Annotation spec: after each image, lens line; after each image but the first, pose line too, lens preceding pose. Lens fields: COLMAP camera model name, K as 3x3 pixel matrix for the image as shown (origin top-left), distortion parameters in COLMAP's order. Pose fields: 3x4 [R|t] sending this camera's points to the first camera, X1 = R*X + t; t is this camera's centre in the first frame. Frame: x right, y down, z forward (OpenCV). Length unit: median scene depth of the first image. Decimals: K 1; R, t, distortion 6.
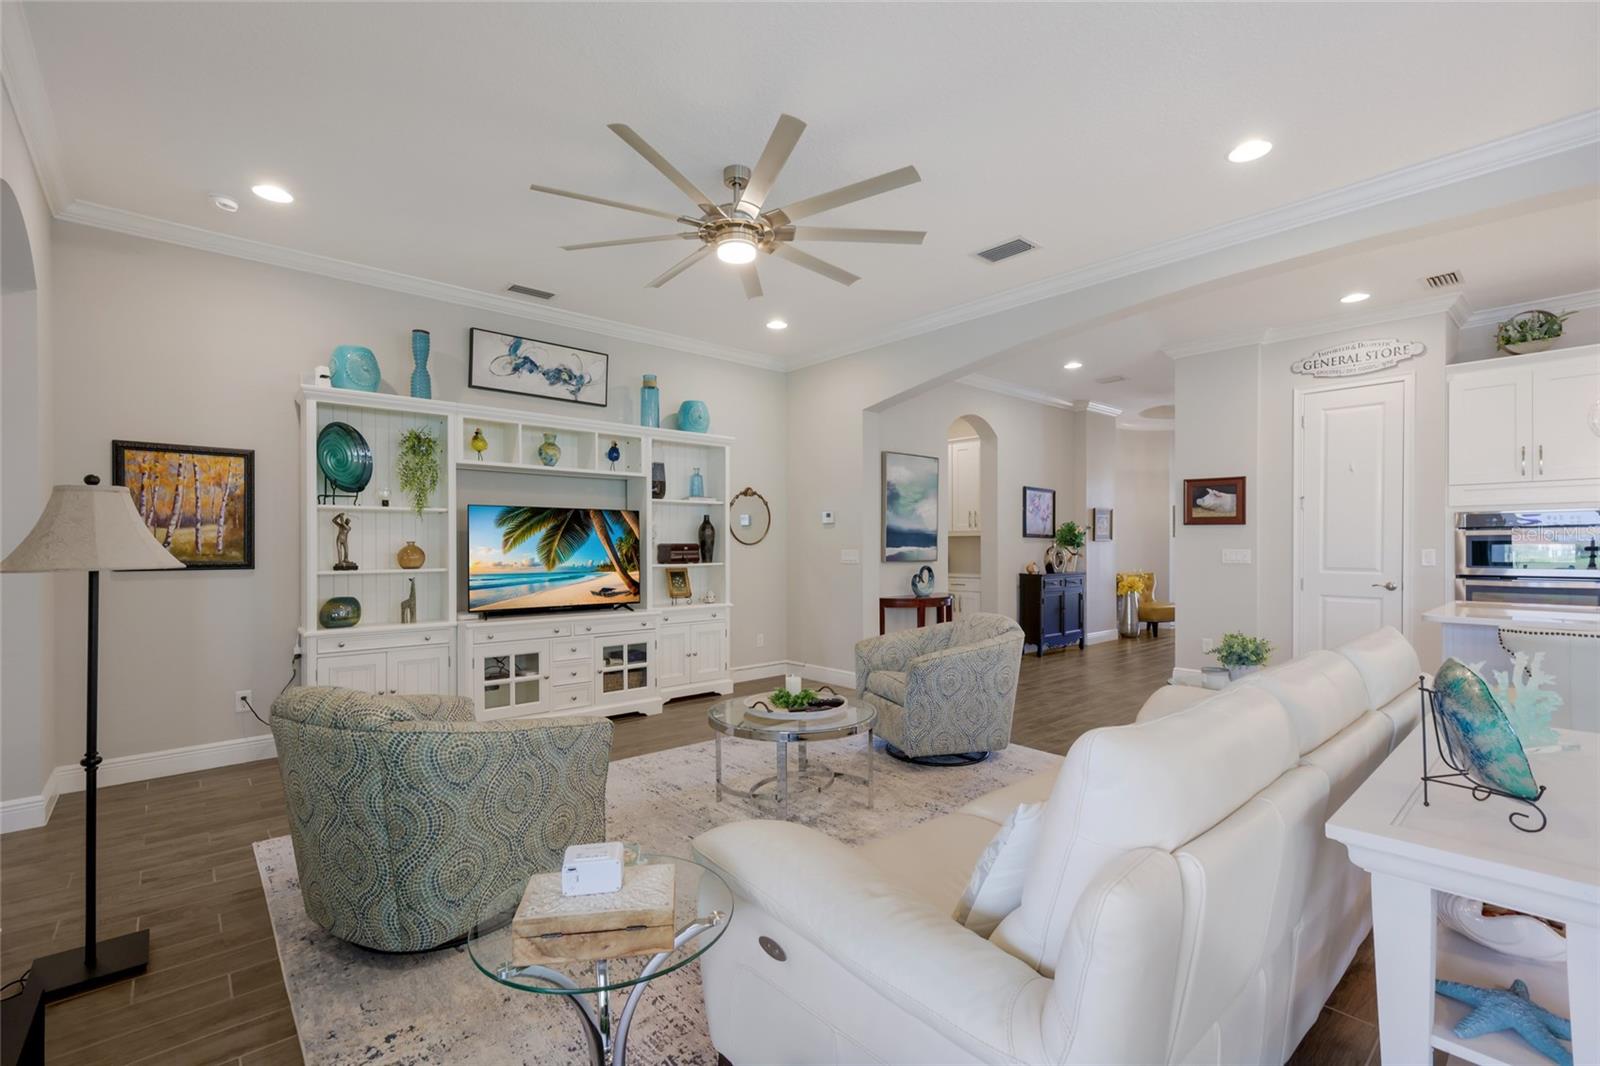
lens RADIAL K [[706.3, 0, 794.4], [0, 706.3, 543.2], [0, 0, 1]] dist [0.003037, 0.000175]
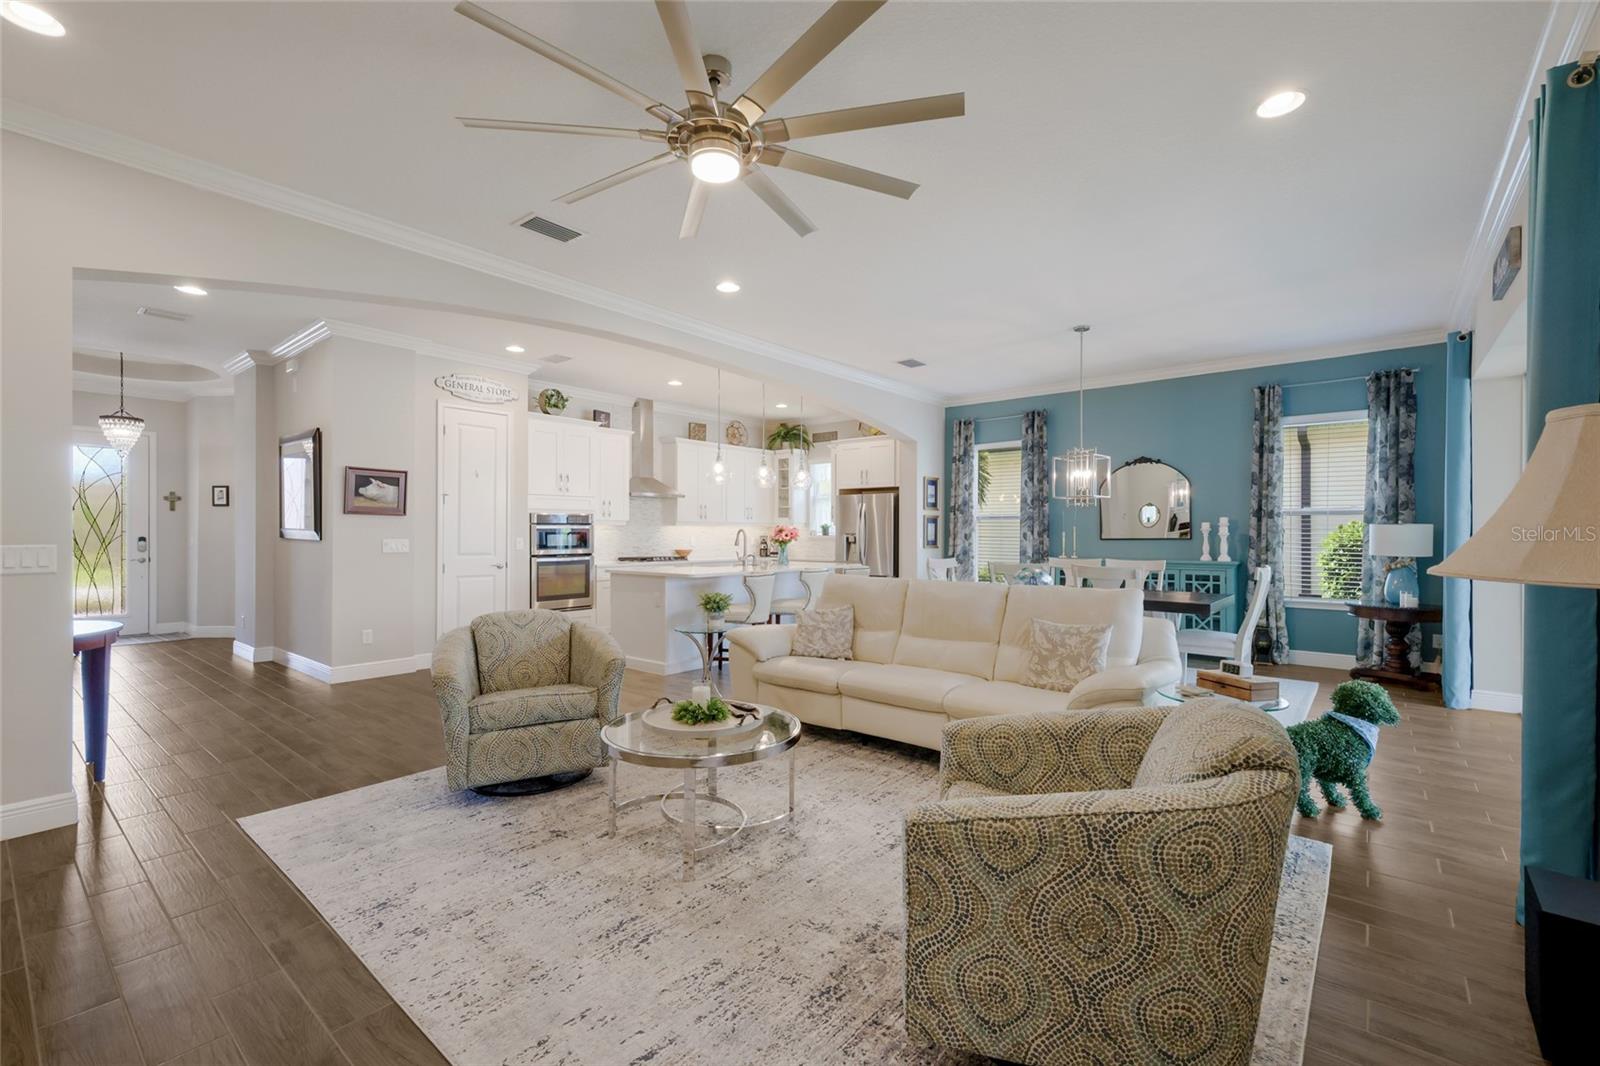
lens RADIAL K [[689.6, 0, 802.4], [0, 689.6, 529.6], [0, 0, 1]] dist [0.009787, 0.000101]
pose [[-0.157366, 0.005982, 0.987522, -0.542507], [-0.001991, 0.999978, -0.006374, -0.000436], [-0.987538, -0.002969, -0.157351, 0.637352]]
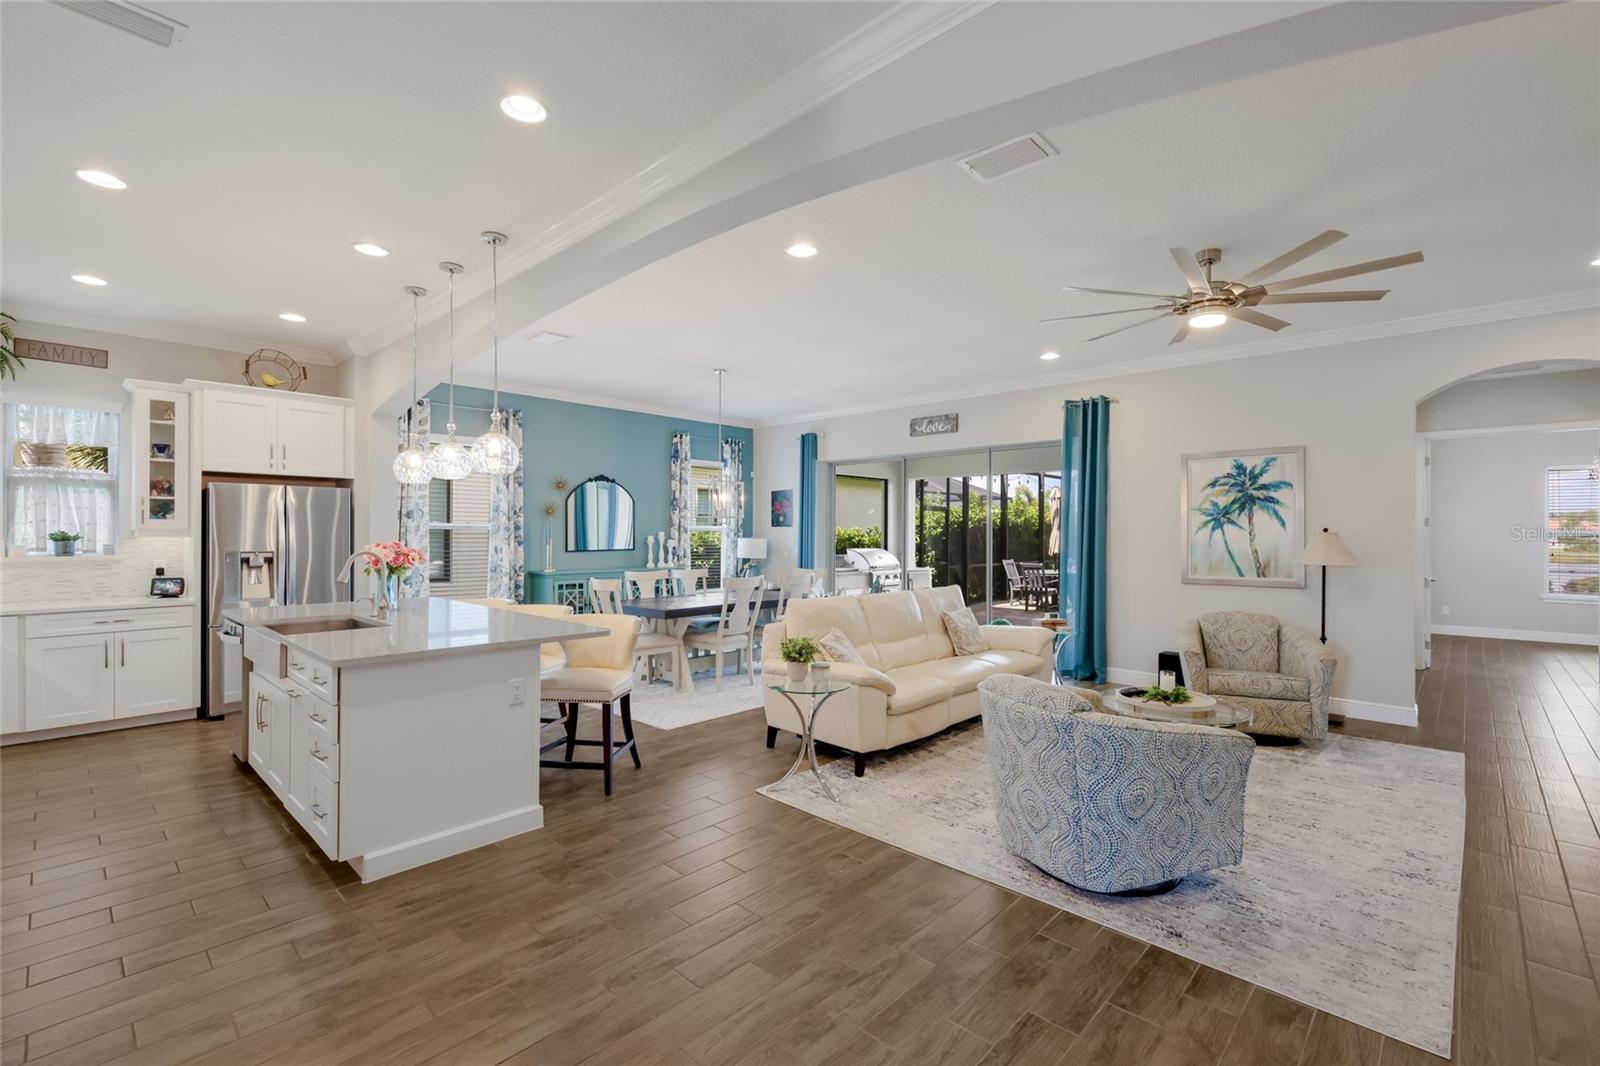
lens RADIAL K [[701.9, 0, 797.8], [0, 701.9, 531.6], [0, 0, 1]] dist [0.008889, 0.000012]
pose [[-0.995814, -0.002645, -0.091364, 0.452256], [-0.002322, 0.999991, -0.003635, -0.028468], [0.091373, -0.003407, -0.995811, 1.329887]]
